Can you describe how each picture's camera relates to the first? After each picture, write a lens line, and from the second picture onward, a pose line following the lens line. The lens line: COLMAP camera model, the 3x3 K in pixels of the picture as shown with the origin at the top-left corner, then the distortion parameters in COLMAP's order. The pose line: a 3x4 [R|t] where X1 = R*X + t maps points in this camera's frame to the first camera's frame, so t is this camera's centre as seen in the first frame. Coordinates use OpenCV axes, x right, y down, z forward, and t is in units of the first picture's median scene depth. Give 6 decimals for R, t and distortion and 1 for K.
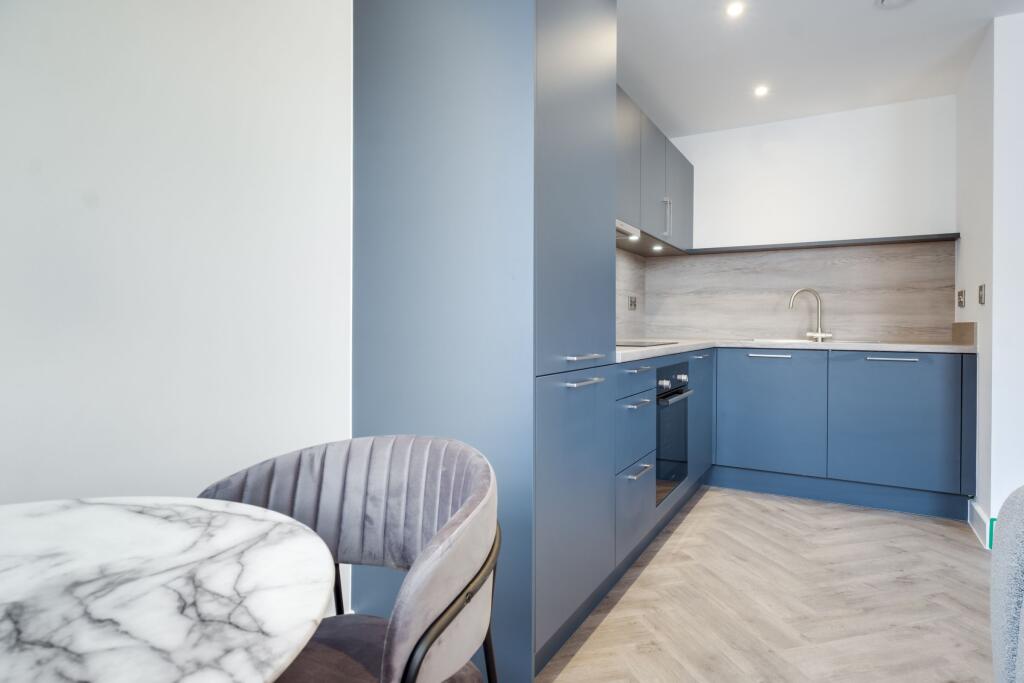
lens RADIAL K [[575.4, 0, 524.5], [0, 575.4, 327.0], [0, 0, 1]] dist [0.004380, 0.004793]
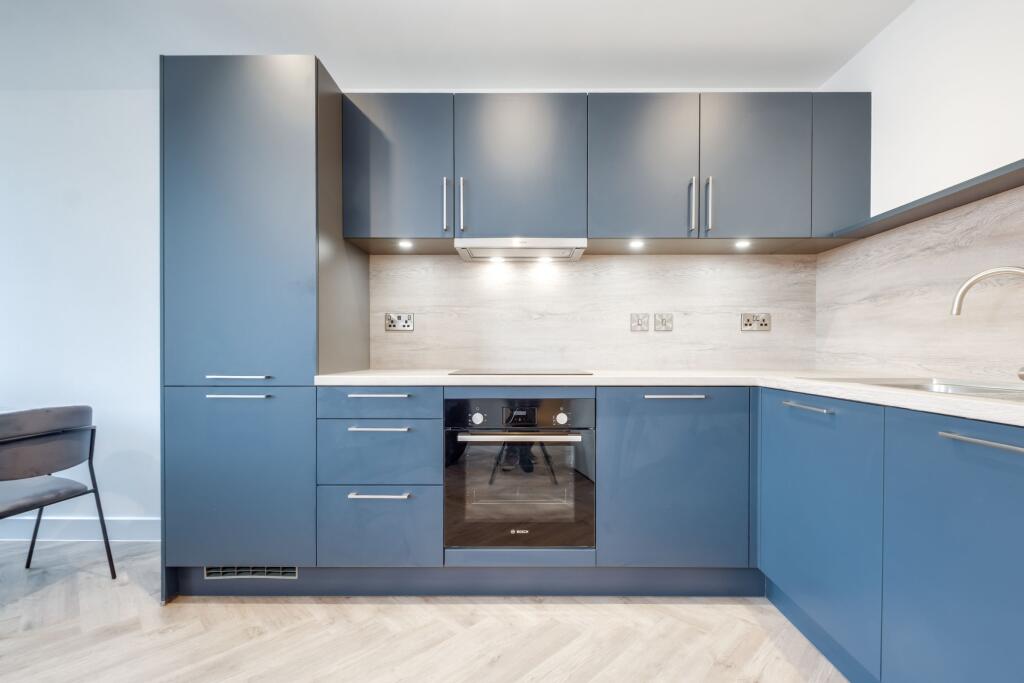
lens RADIAL K [[452.6, 0, 512.6], [0, 452.6, 351.7], [0, 0, 1]] dist [-0.001263, -0.001053]
pose [[0.476687, -0.007832, -0.879038, 0.703291], [0.001926, 0.999967, -0.007865, 0.000242], [0.879071, 0.002056, 0.476687, 0.567936]]
